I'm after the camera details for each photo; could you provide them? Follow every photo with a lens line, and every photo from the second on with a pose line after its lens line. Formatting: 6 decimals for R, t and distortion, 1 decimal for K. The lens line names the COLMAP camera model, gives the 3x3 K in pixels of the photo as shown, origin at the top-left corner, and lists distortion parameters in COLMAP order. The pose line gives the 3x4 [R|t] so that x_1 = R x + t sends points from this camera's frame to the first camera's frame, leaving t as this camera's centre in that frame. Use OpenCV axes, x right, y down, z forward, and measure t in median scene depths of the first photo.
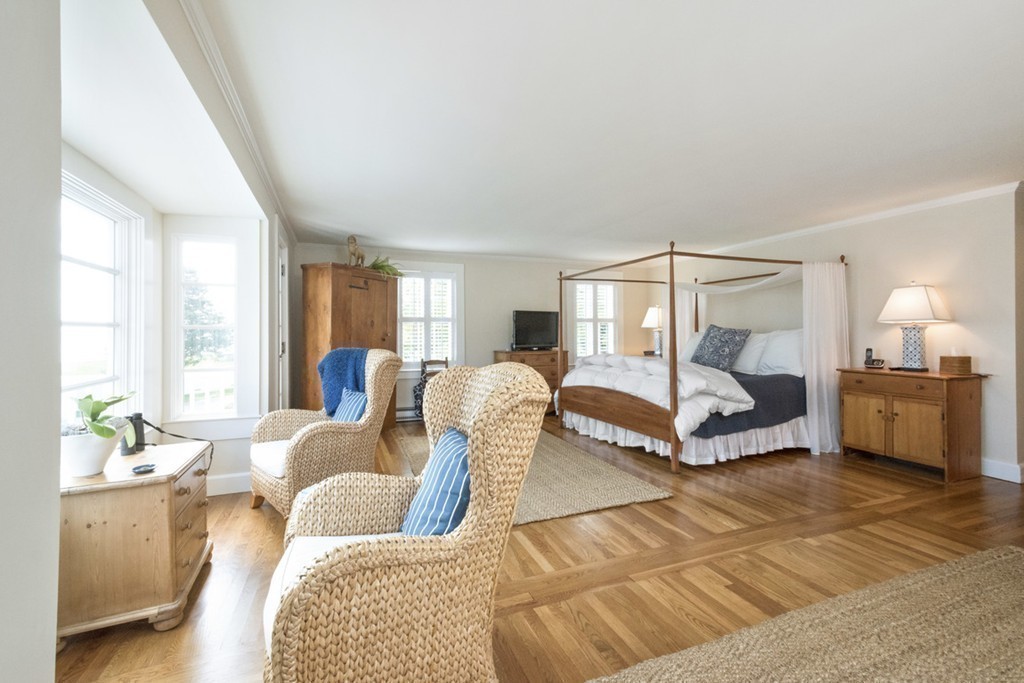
lens RADIAL K [[477.9, 0, 530.9], [0, 477.9, 327.4], [0, 0, 1]] dist [0.023968, 0.000323]
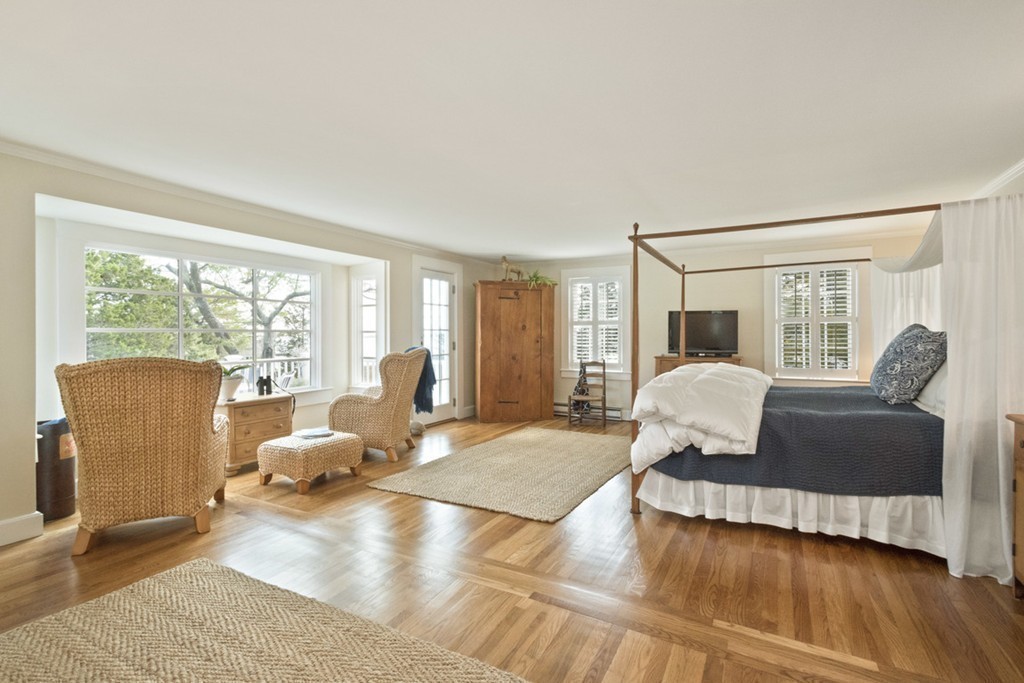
lens RADIAL K [[486.2, 0, 515.9], [0, 486.2, 330.0], [0, 0, 1]] dist [0.002691, 0.000315]
pose [[0.600189, -0.003593, -0.799850, 0.721490], [0.003552, 0.999992, -0.001826, 0.000637], [0.799851, -0.001745, 0.600197, 0.308285]]
